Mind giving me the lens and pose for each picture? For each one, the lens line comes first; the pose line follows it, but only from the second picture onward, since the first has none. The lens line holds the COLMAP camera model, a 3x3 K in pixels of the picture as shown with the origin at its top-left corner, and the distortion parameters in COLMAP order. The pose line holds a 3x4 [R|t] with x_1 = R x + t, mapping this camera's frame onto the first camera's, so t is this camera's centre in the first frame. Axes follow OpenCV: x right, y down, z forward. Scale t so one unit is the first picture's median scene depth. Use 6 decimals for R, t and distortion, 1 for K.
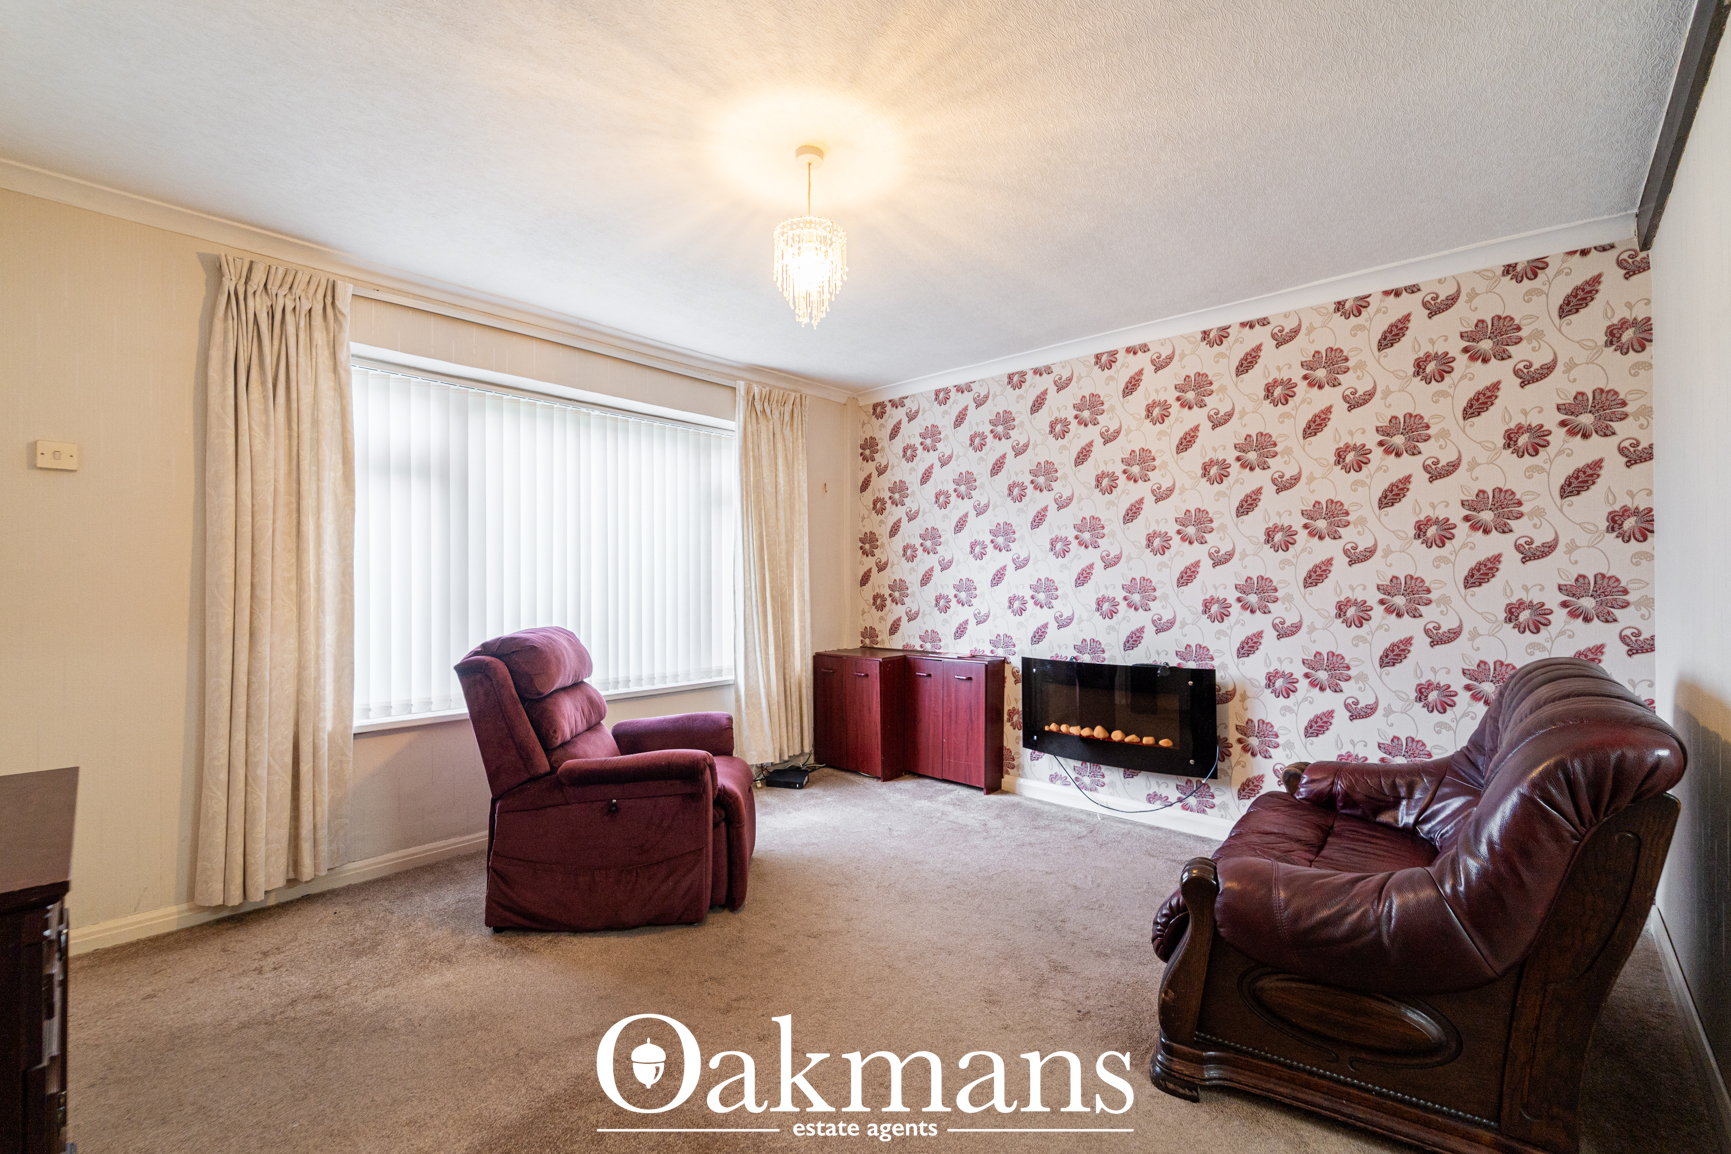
lens RADIAL K [[719.6, 0, 865.5], [0, 719.6, 577.0], [0, 0, 1]] dist [0.002268, -0.000096]
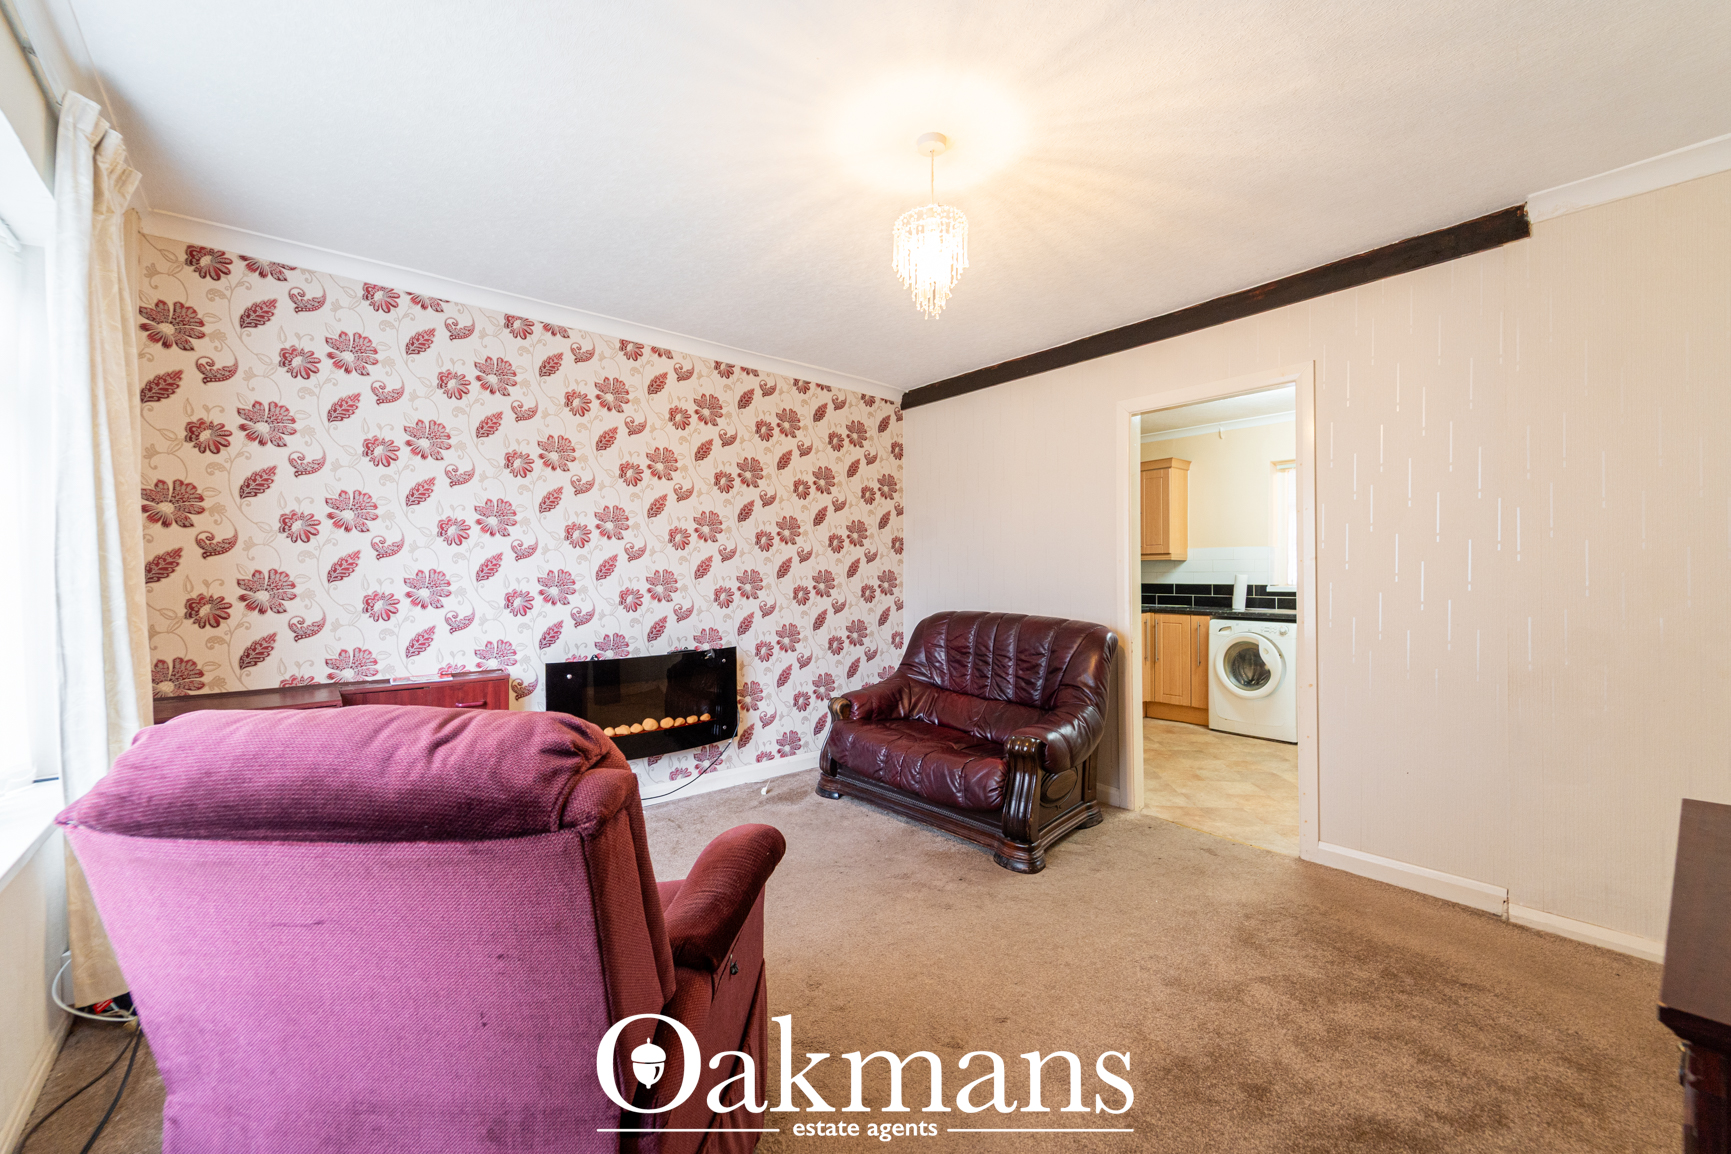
lens RADIAL K [[702.6, 0, 876.4], [0, 702.6, 575.3], [0, 0, 1]] dist [0.004395, -0.002757]
pose [[0.118104, -0.000333, 0.993001, -0.575448], [-0.004346, 0.999990, 0.000852, 0.005641], [-0.992992, -0.004416, 0.118101, 0.542215]]
